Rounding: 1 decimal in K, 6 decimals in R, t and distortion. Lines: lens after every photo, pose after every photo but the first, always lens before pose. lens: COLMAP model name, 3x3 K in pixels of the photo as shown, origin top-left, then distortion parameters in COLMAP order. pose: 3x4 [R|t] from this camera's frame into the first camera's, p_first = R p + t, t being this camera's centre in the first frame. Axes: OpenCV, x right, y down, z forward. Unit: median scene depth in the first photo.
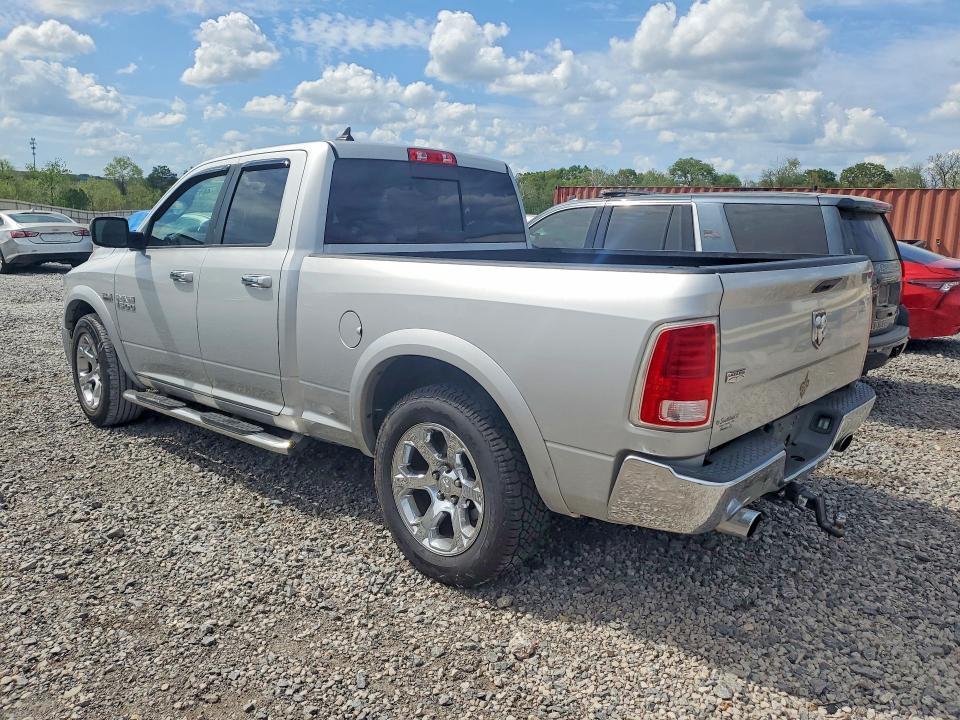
lens RADIAL K [[734.1, 0, 483.4], [0, 734.1, 365.0], [0, 0, 1]] dist [0.009309, 0.002296]
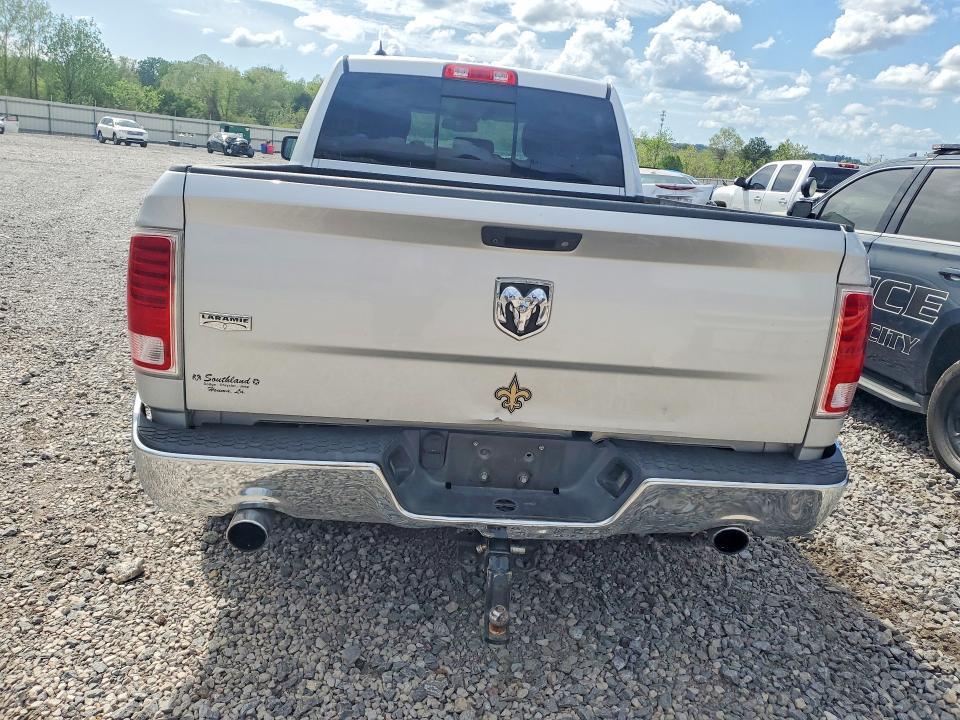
lens RADIAL K [[734.1, 0, 483.1], [0, 734.1, 354.1], [0, 0, 1]] dist [0.009309, 0.002296]
pose [[0.732078, 0.221146, -0.644326, 0.646212], [-0.207967, 0.973240, 0.097745, -0.048814], [0.648699, 0.062442, 0.758479, 0.397258]]
